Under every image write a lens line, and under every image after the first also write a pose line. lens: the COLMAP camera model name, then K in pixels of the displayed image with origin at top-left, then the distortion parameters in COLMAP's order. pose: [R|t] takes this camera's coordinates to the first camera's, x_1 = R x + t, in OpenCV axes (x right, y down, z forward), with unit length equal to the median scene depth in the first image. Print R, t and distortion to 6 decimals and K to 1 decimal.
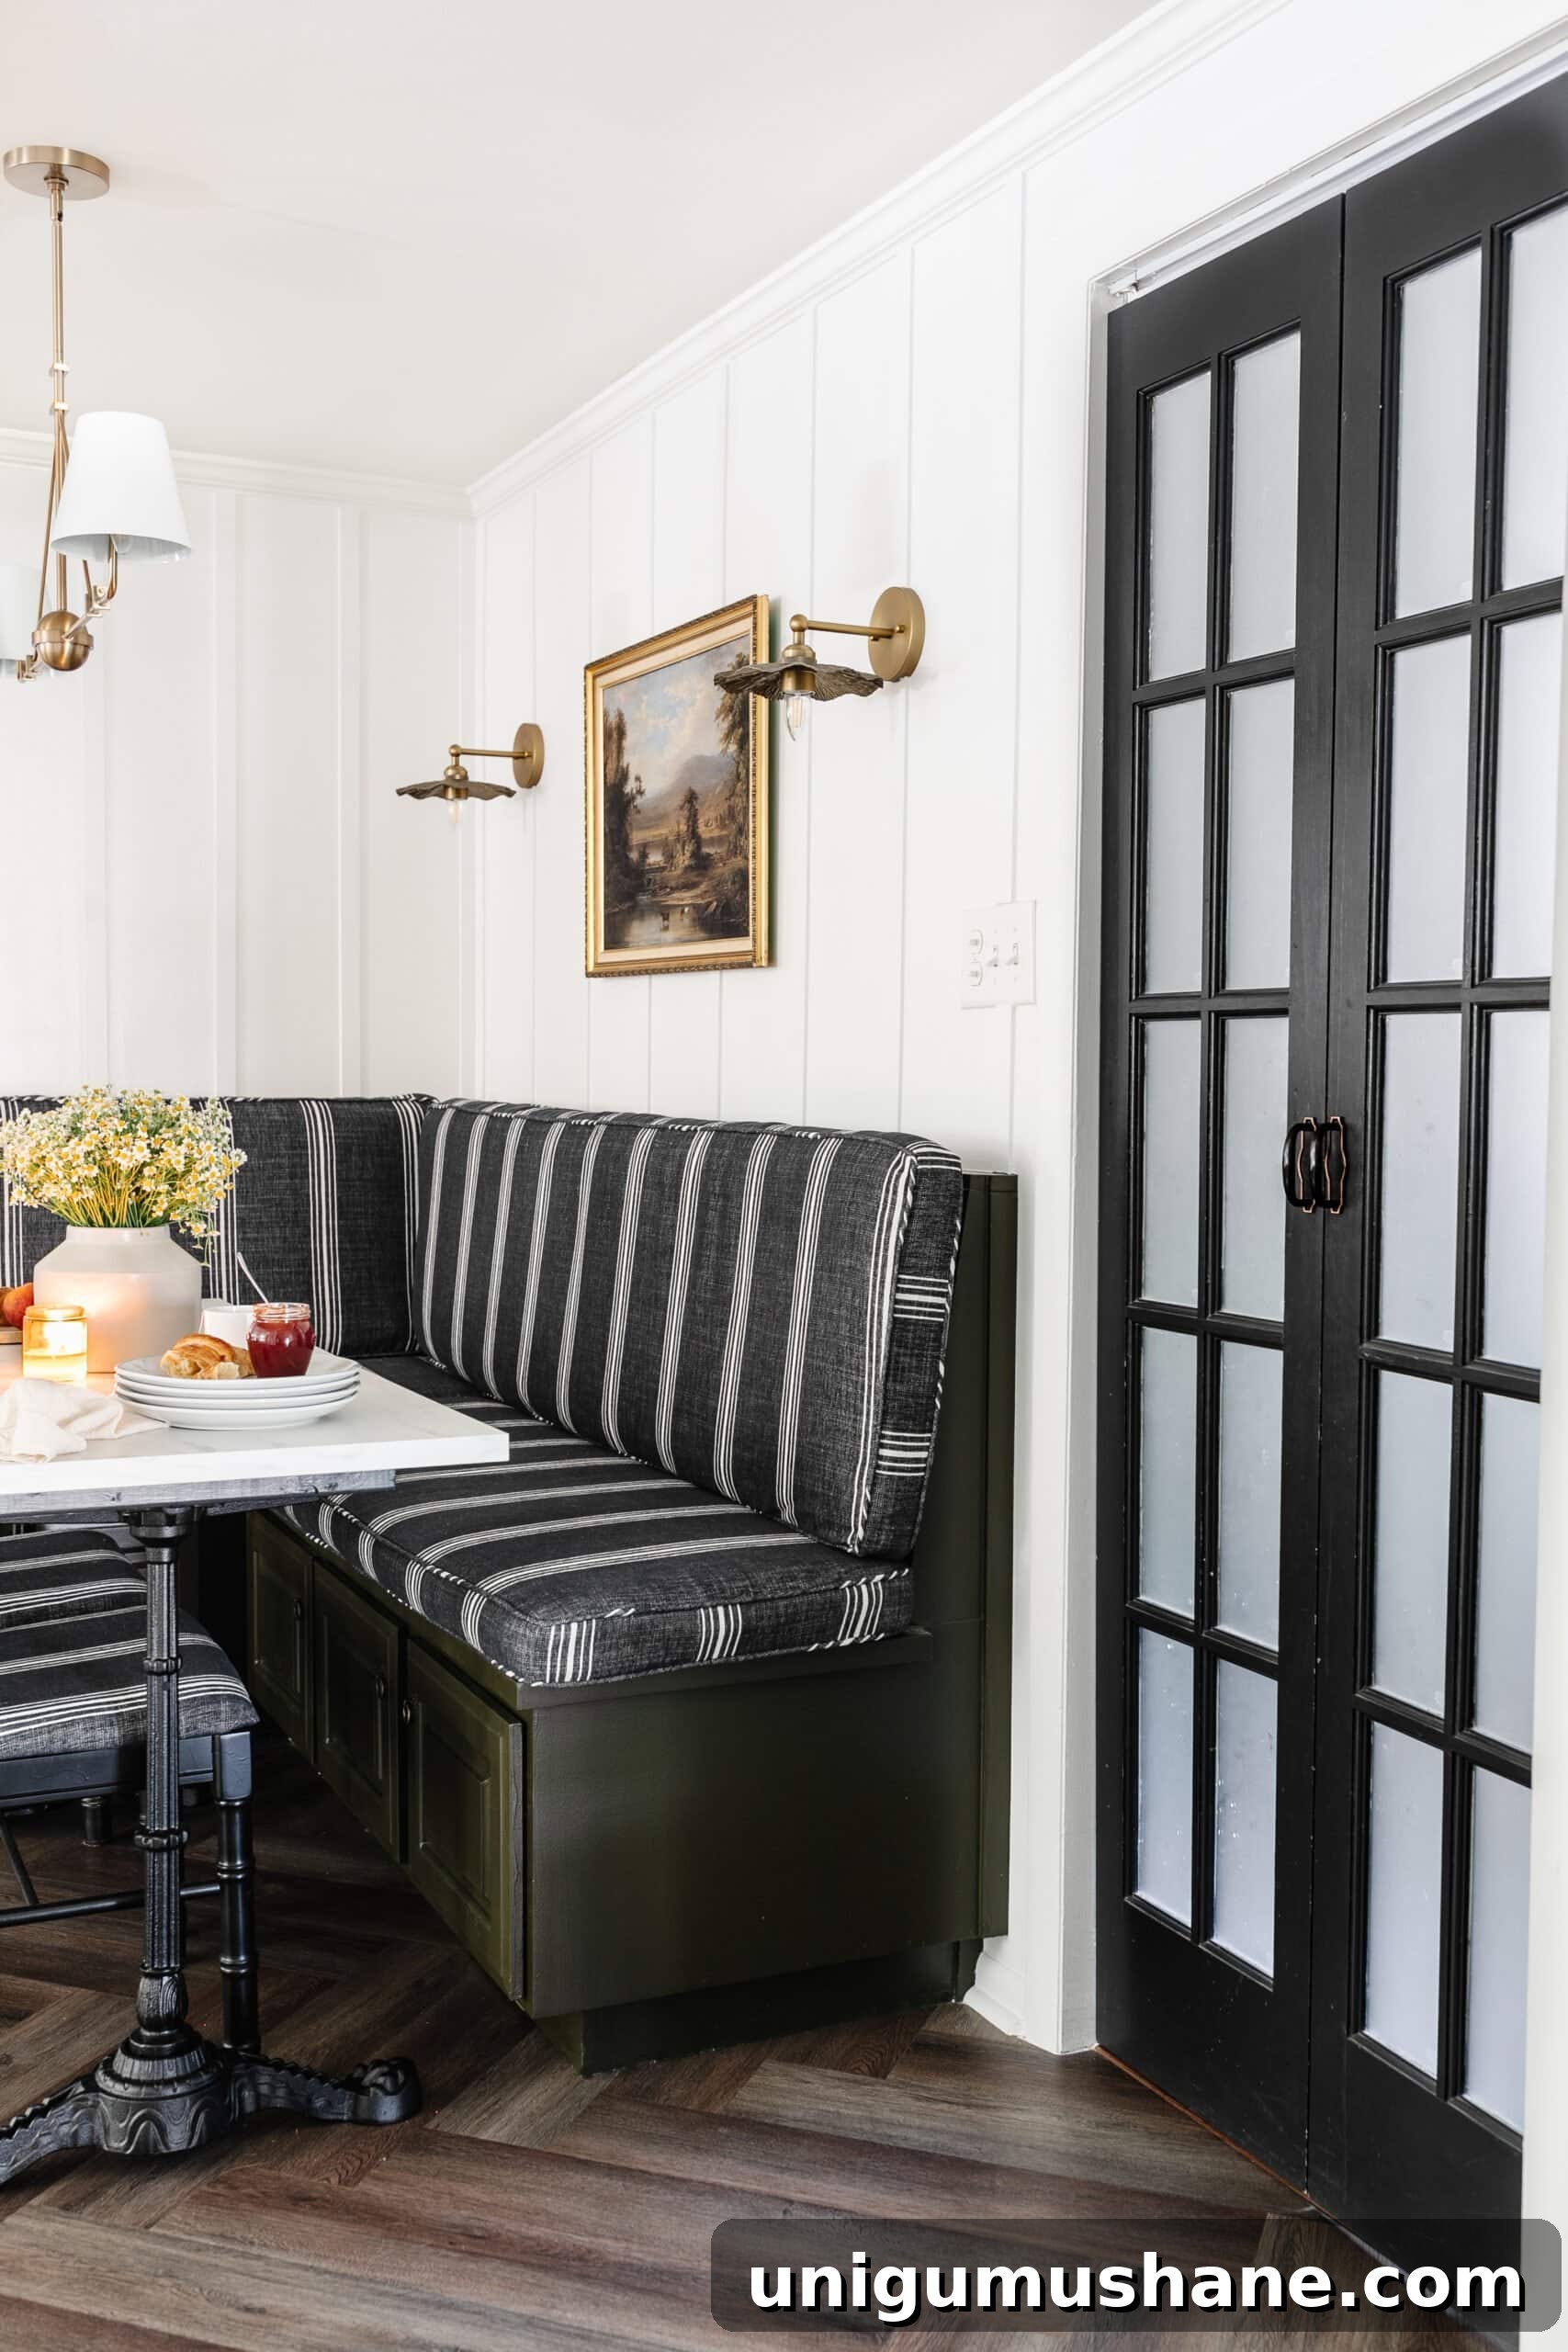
lens RADIAL K [[2272.8, 0, 777.7], [0, 2272.8, 1177.3], [0, 0, 1]] dist [0.009931, 0.005570]
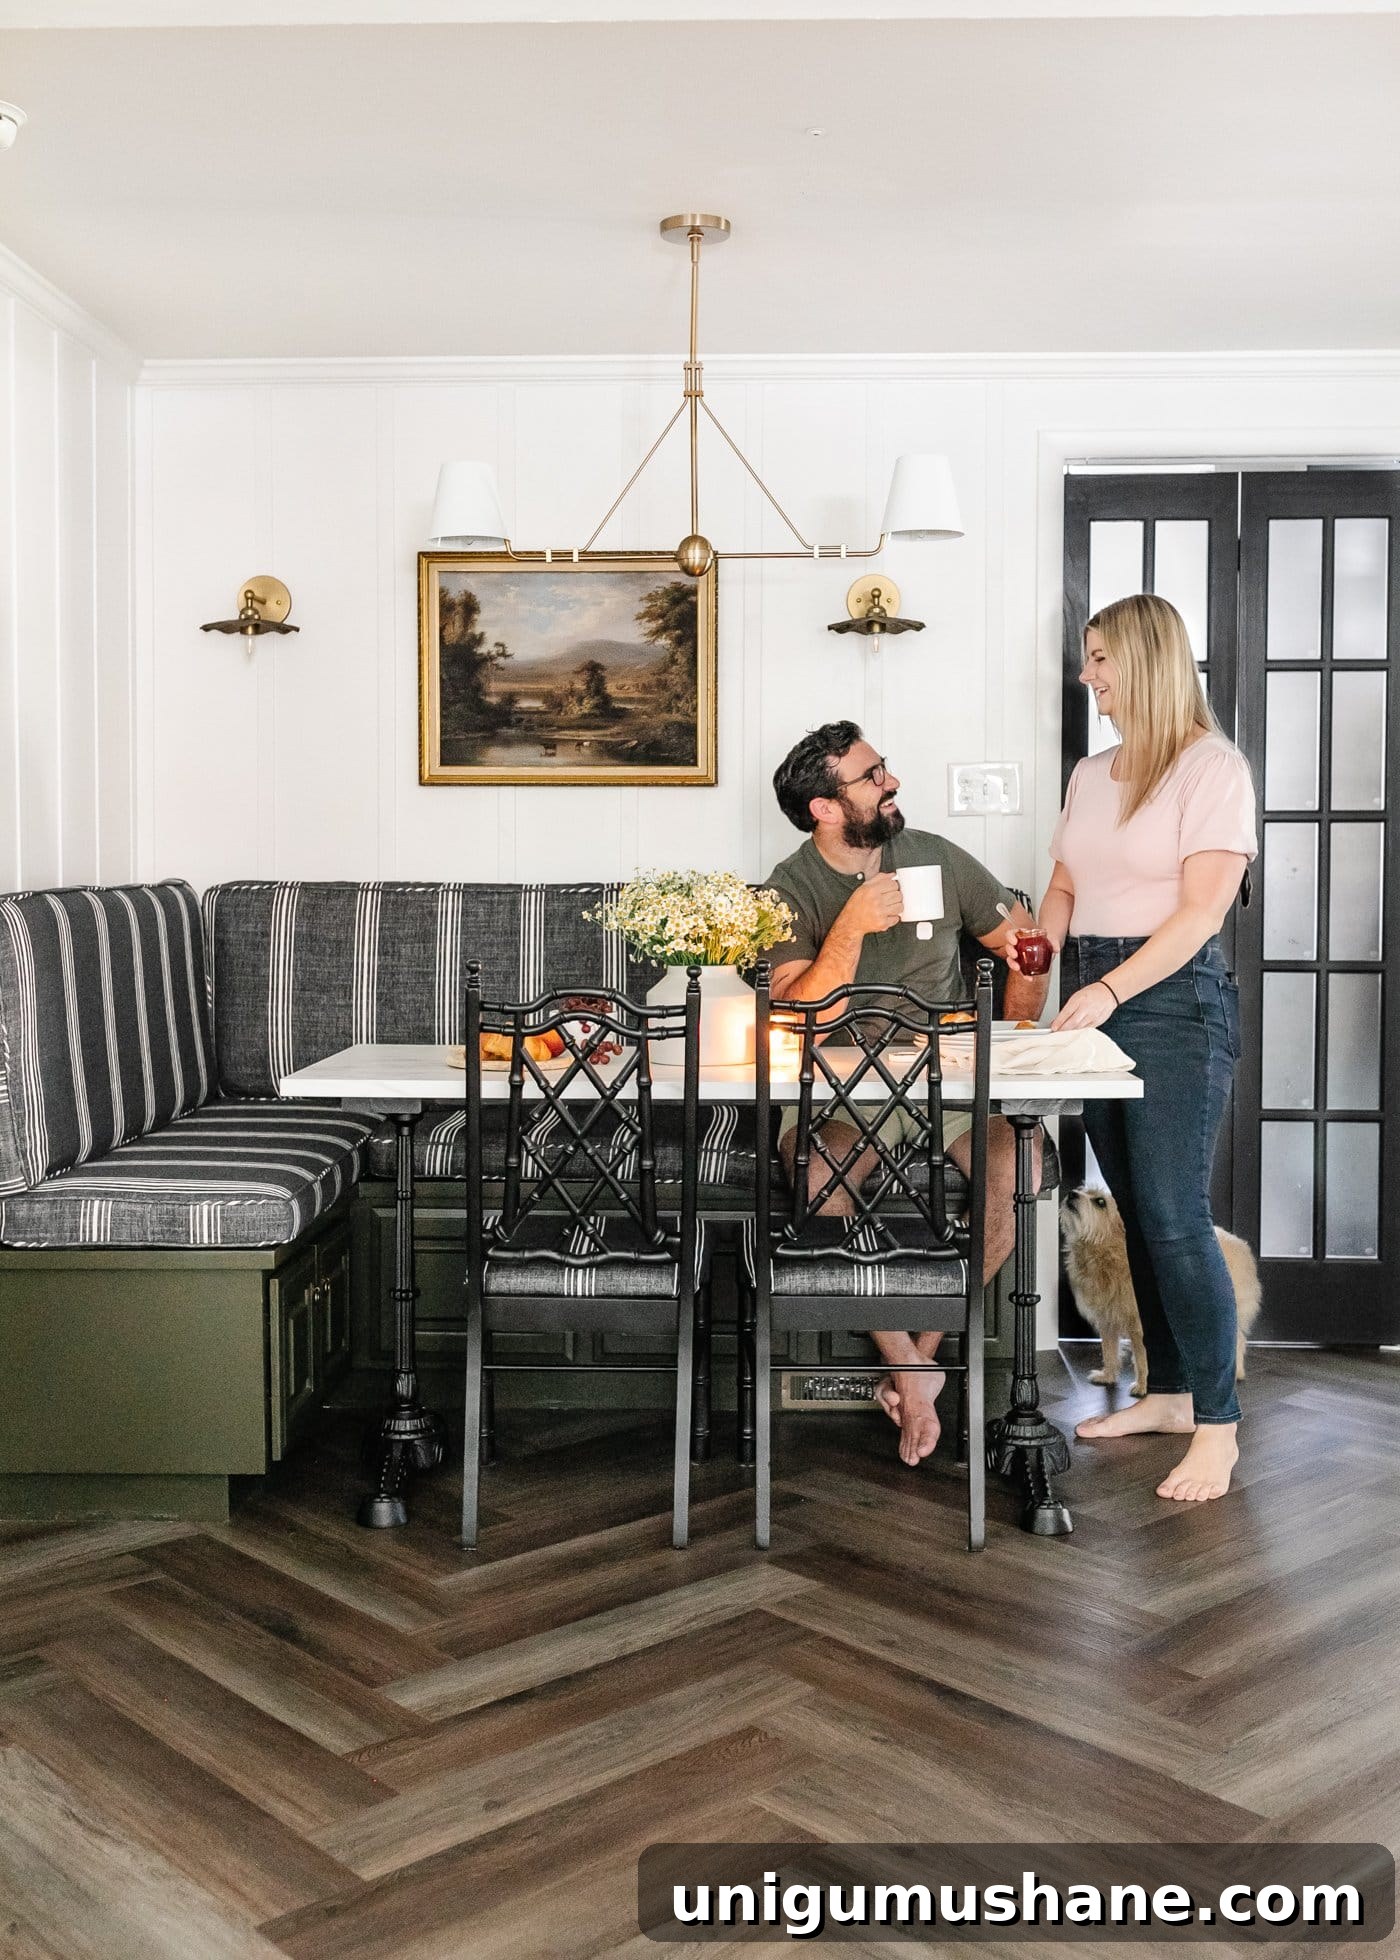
lens RADIAL K [[2130.8, 0, 696.8], [0, 2130.8, 935.6], [0, 0, 1]] dist [0.002485, 0.002615]
pose [[0.458726, -0.037277, 0.887795, -1.202430], [0.052291, 0.998521, 0.014907, -0.011718], [-0.887038, 0.039585, 0.459997, 0.311884]]
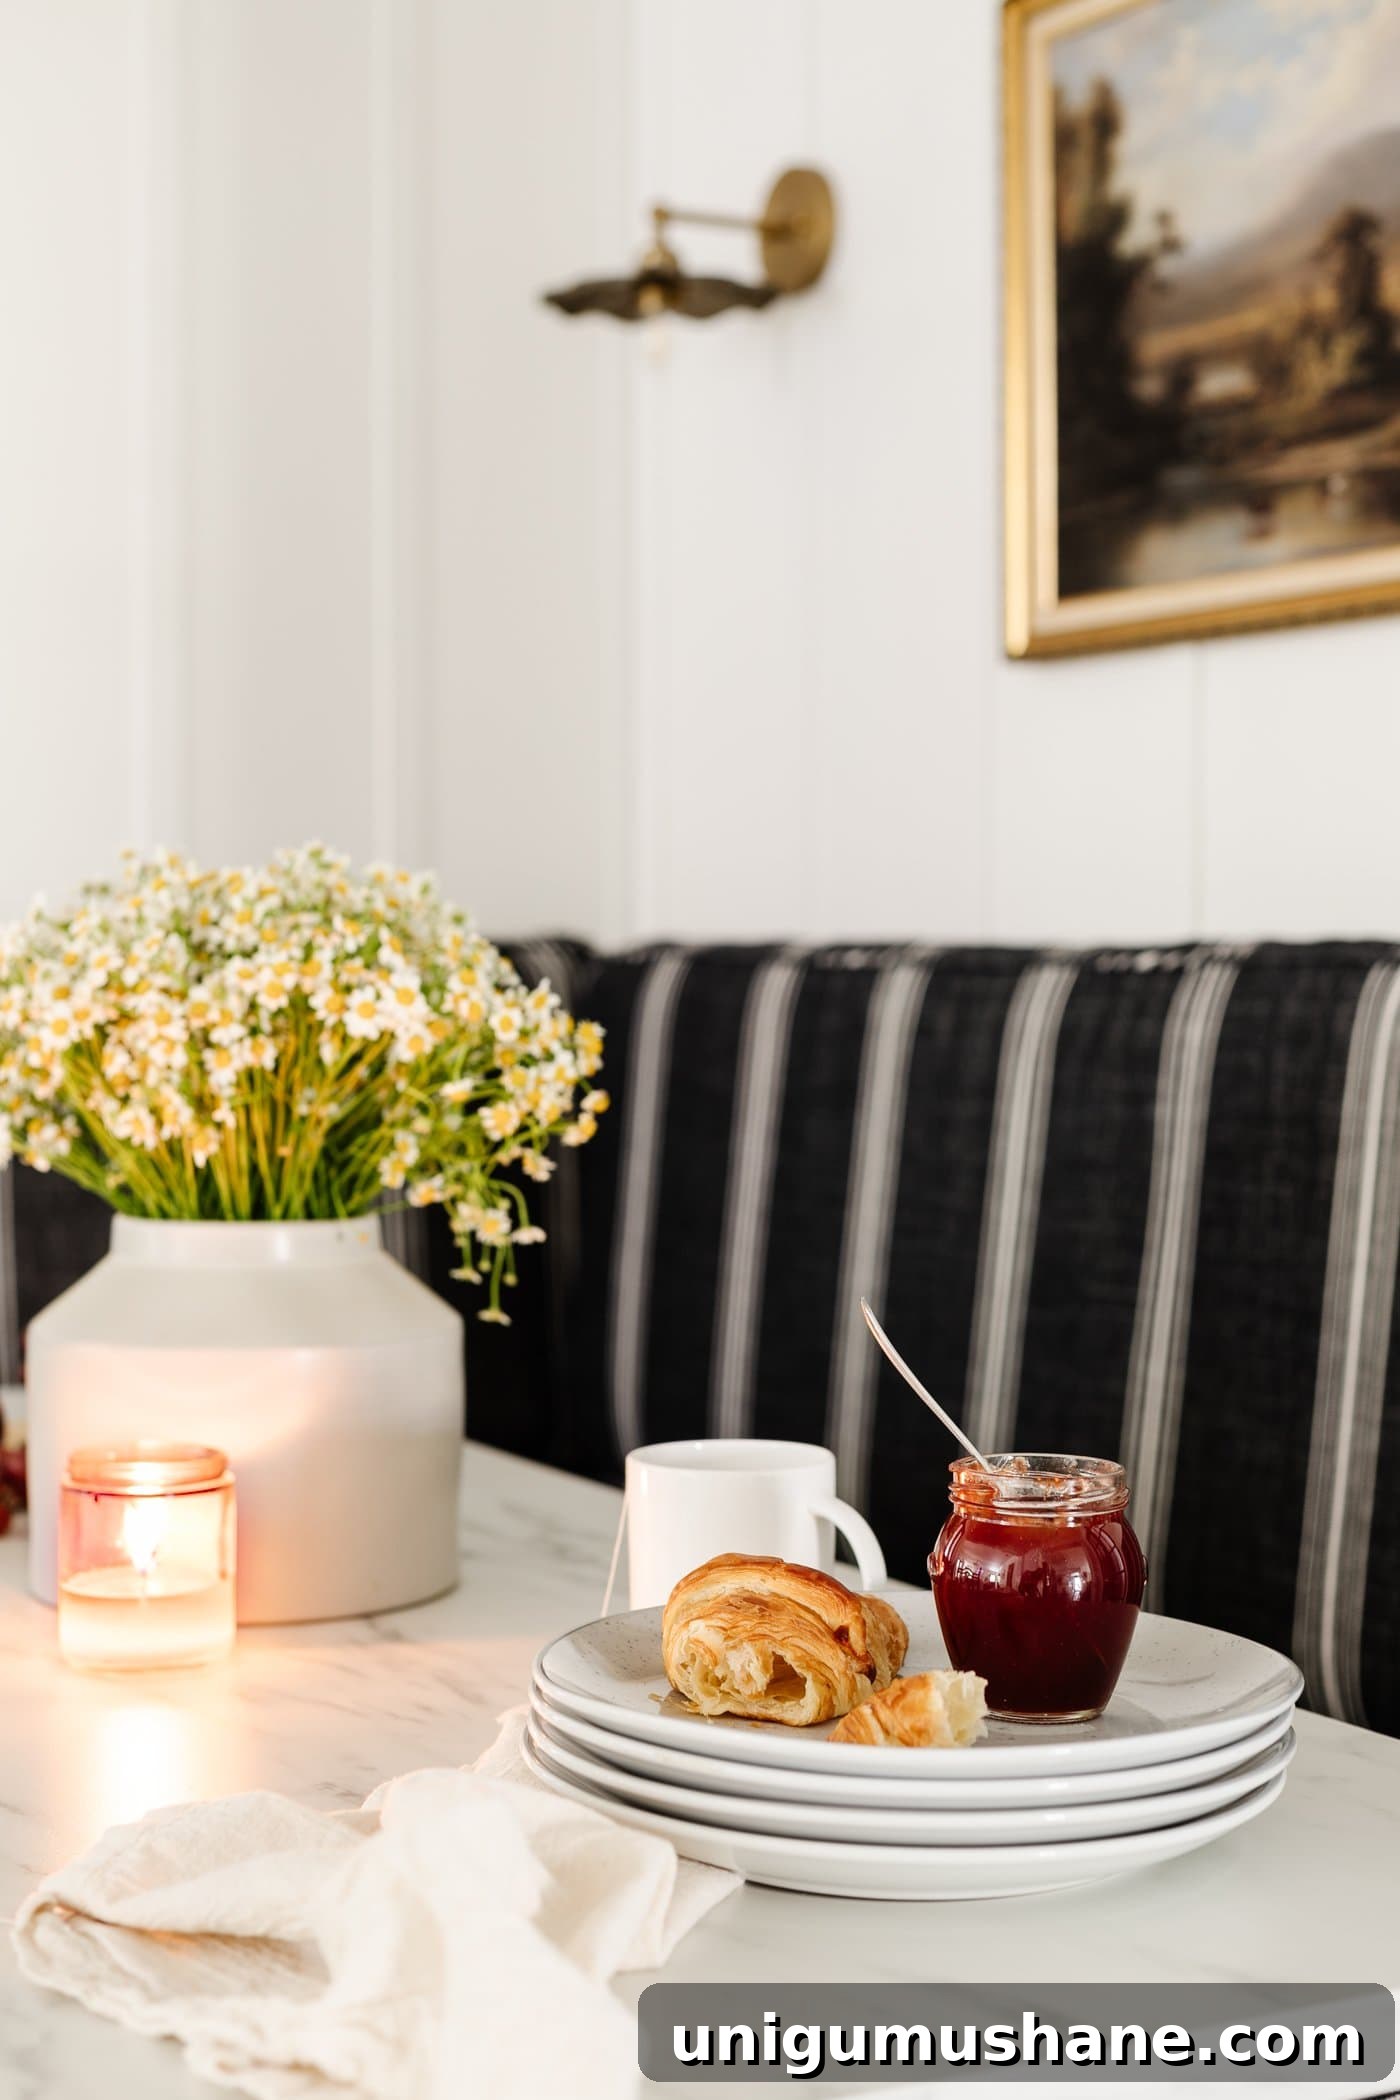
lens RADIAL K [[3141.8, 0, 700.0], [0, 3141.8, 1050.0], [0, 0, 1]] dist [0.012265, -0.101673]
pose [[0.998399, -0.010401, 0.055603, -0.196861], [0.011836, 0.999604, -0.025542, 0.006909], [-0.055315, 0.026160, 0.998126, 0.391849]]
